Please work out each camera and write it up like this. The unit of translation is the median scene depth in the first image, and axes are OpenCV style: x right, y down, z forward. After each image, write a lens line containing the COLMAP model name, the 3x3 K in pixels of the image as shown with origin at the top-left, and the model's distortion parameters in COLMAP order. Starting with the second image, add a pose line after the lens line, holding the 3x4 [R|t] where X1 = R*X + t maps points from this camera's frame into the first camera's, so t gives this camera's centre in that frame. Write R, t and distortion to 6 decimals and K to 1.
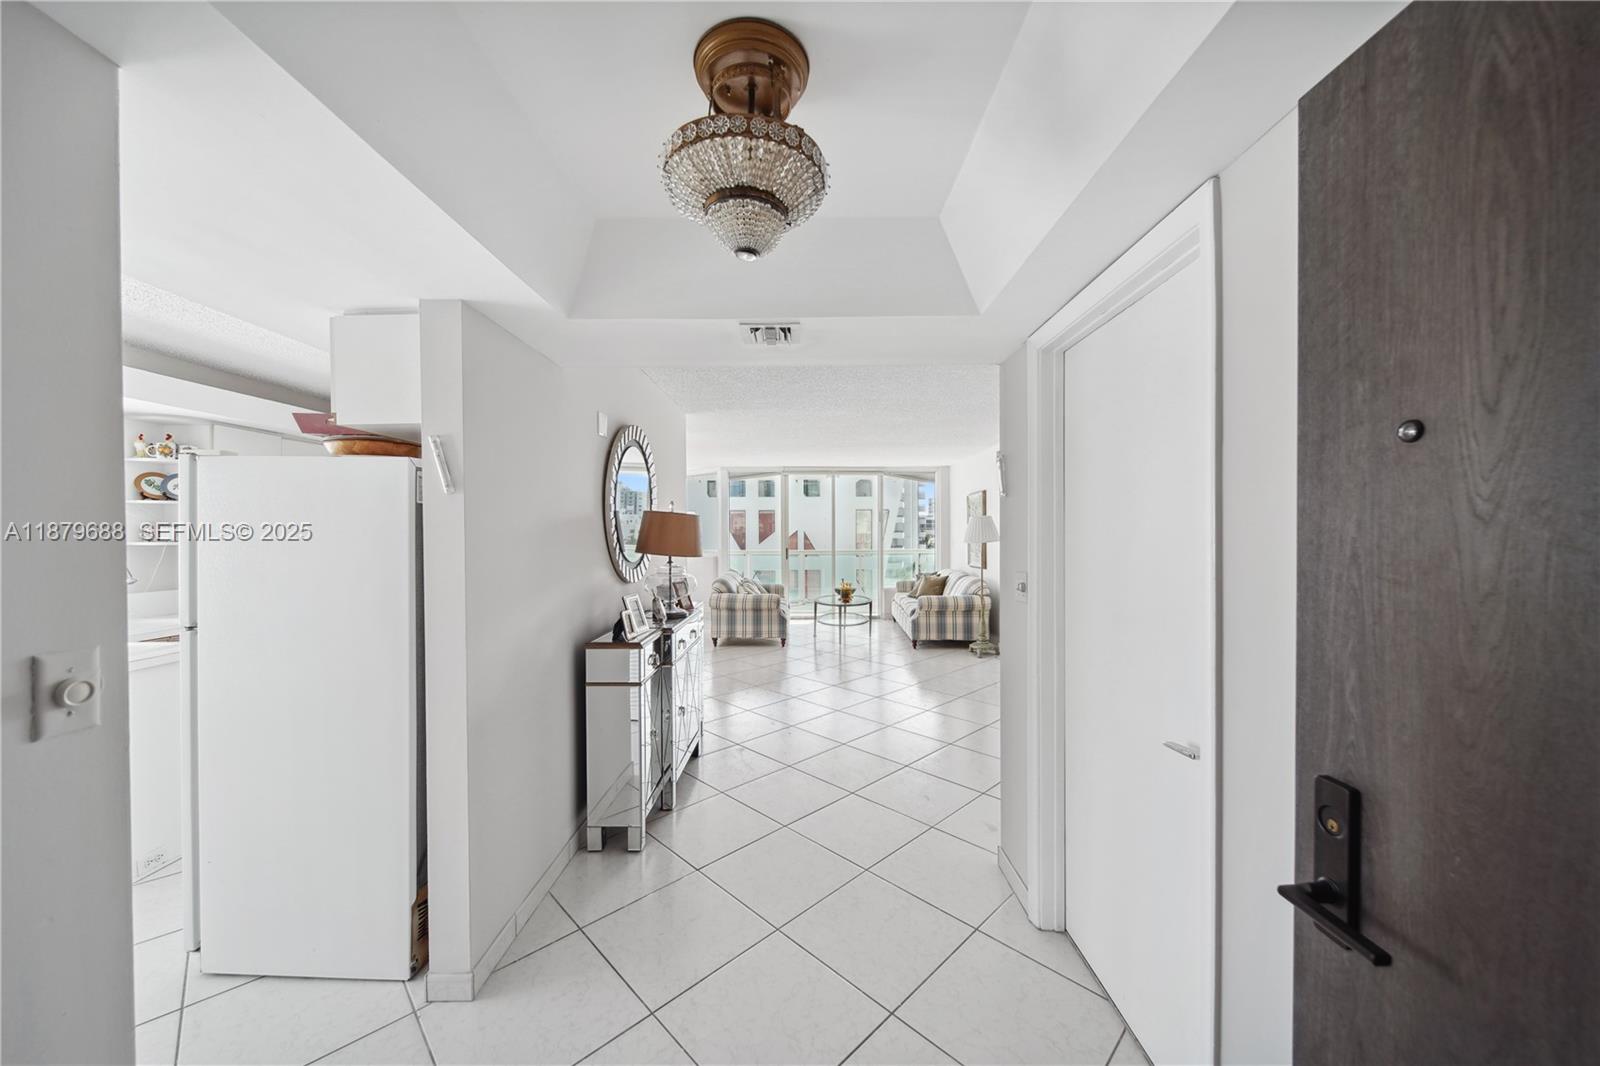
lens RADIAL K [[577.2, 0, 800.0], [0, 577.2, 533.0], [0, 0, 1]] dist [0.000603, -0.000049]
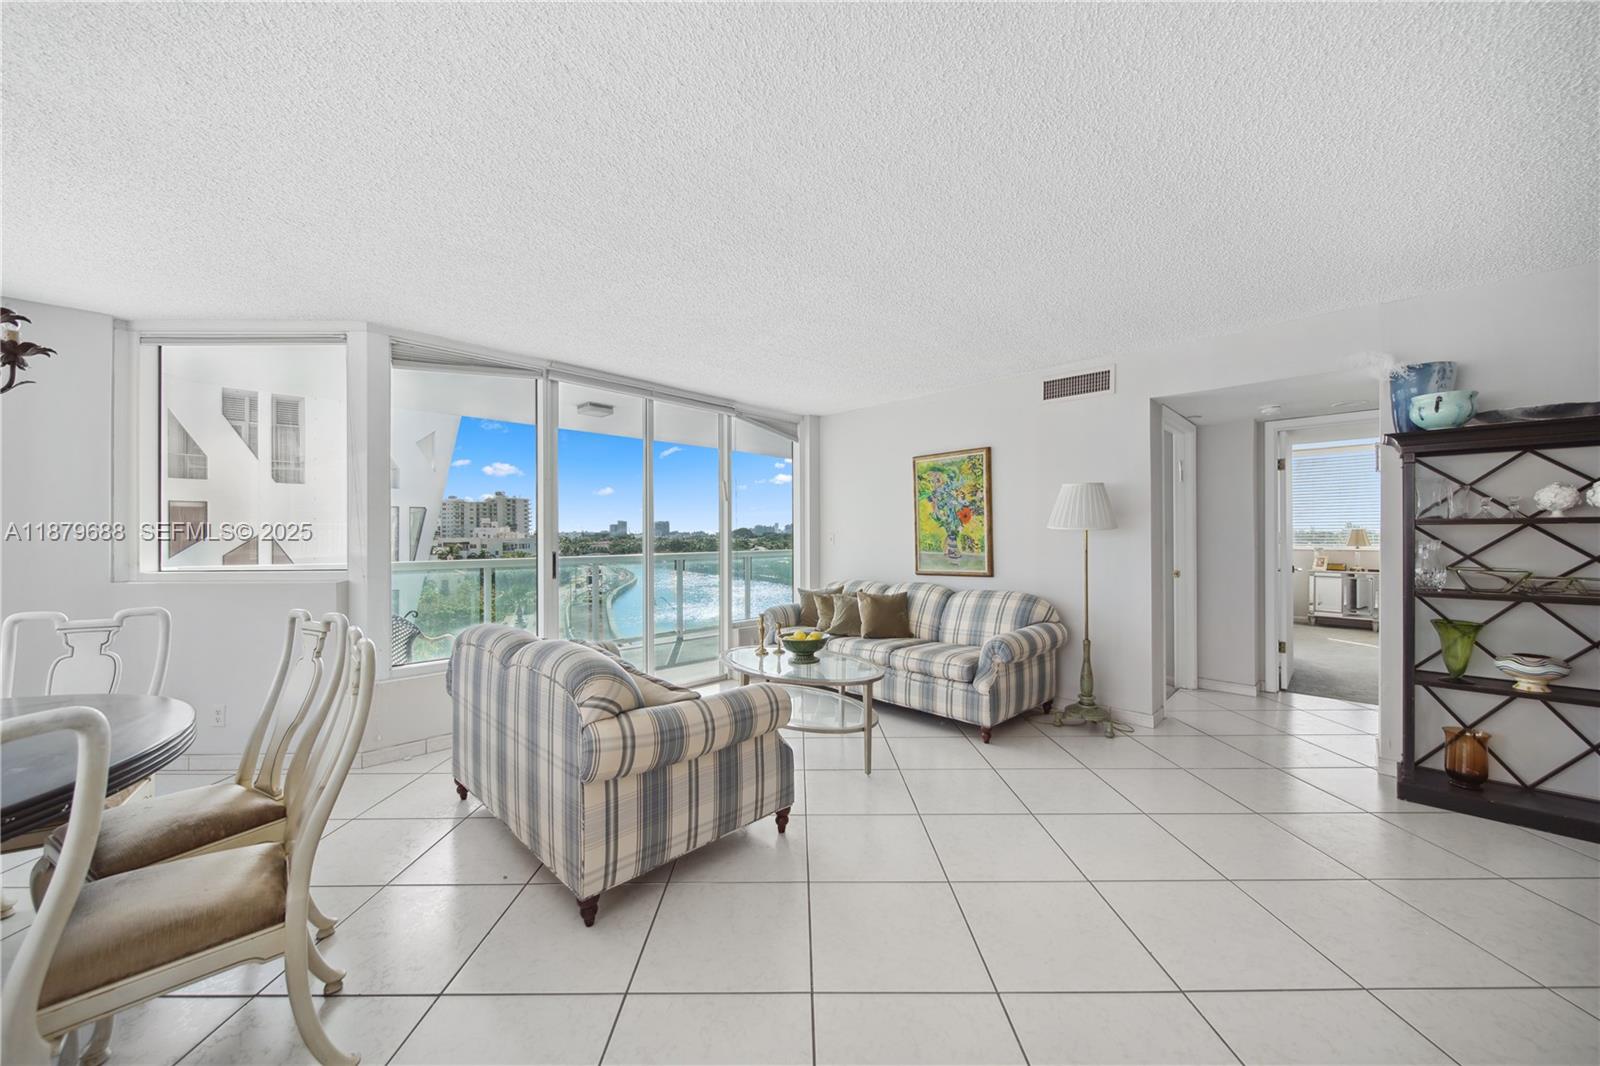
lens RADIAL K [[581.5, 0, 800.4], [0, 581.5, 537.6], [0, 0, 1]] dist [0.000267, -0.000067]
pose [[0.686061, -0.003357, 0.727536, -0.275217], [0.011847, 0.999908, -0.006558, 0.024060], [-0.727448, 0.013118, 0.686038, 0.754599]]
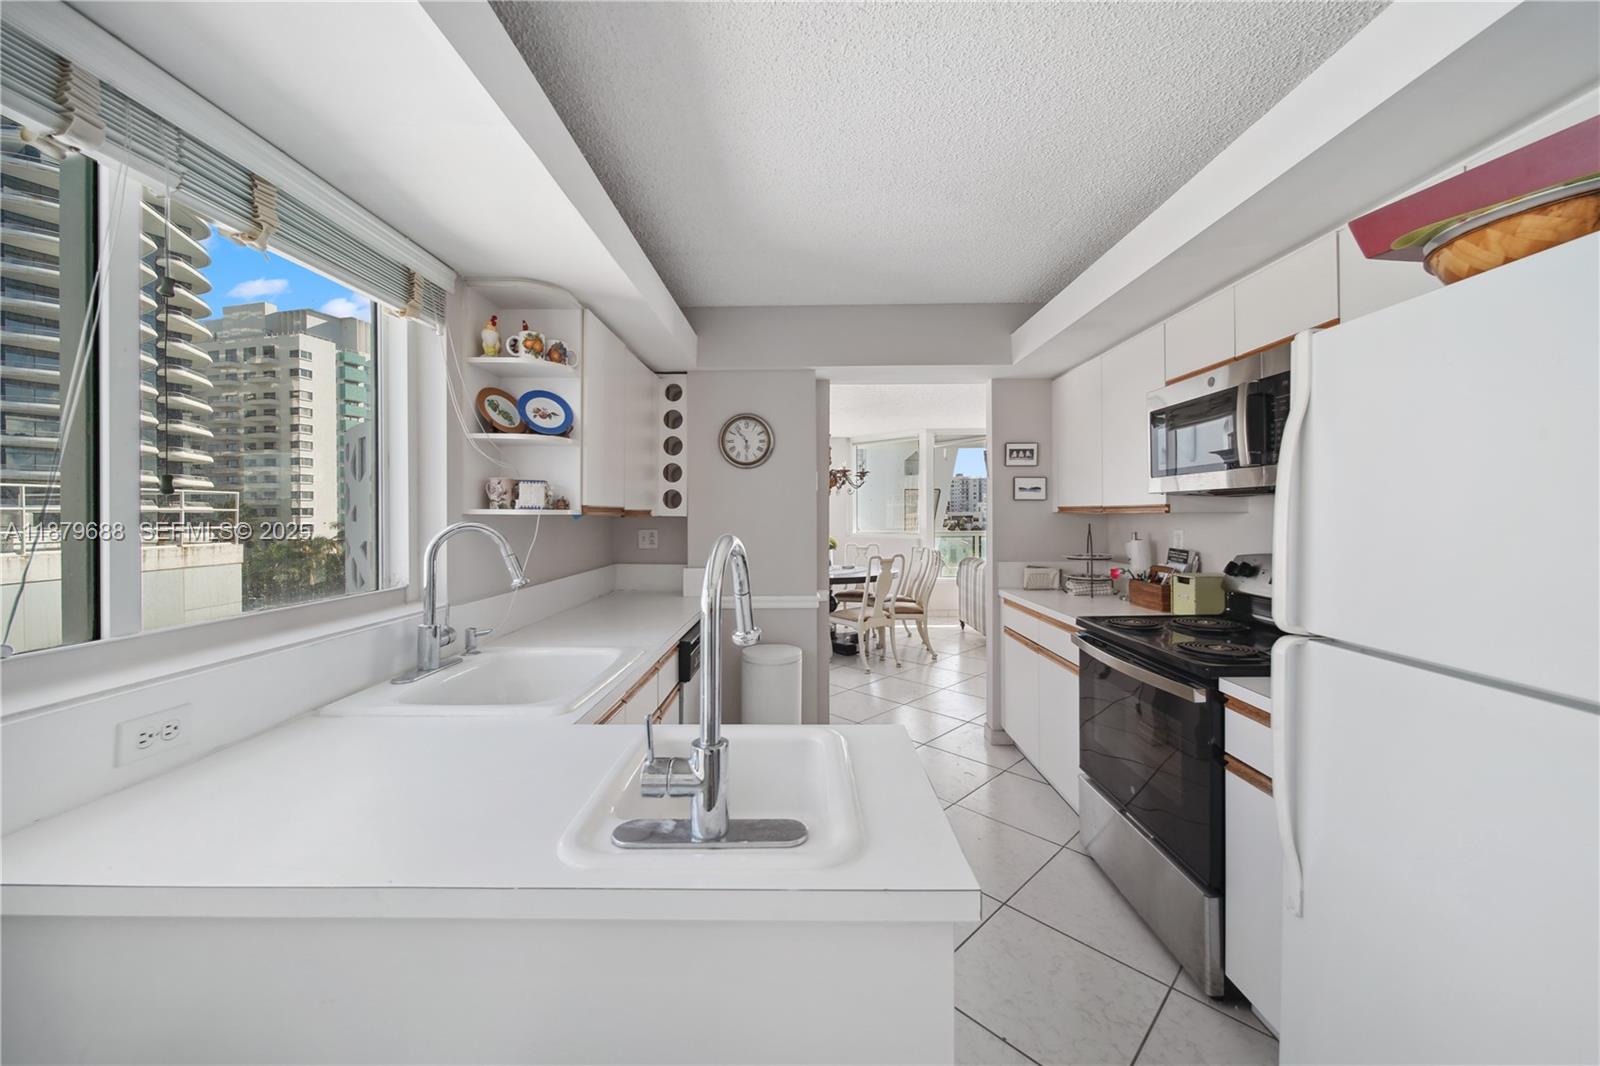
lens RADIAL K [[601.0, 0, 785.9], [0, 601.0, 511.9], [0, 0, 1]] dist [0.006702, -0.000040]
pose [[0.999971, -0.005502, -0.005197, -0.428298], [0.005438, 0.999911, -0.012191, 0.014207], [0.005264, 0.012163, 0.999912, 0.208815]]
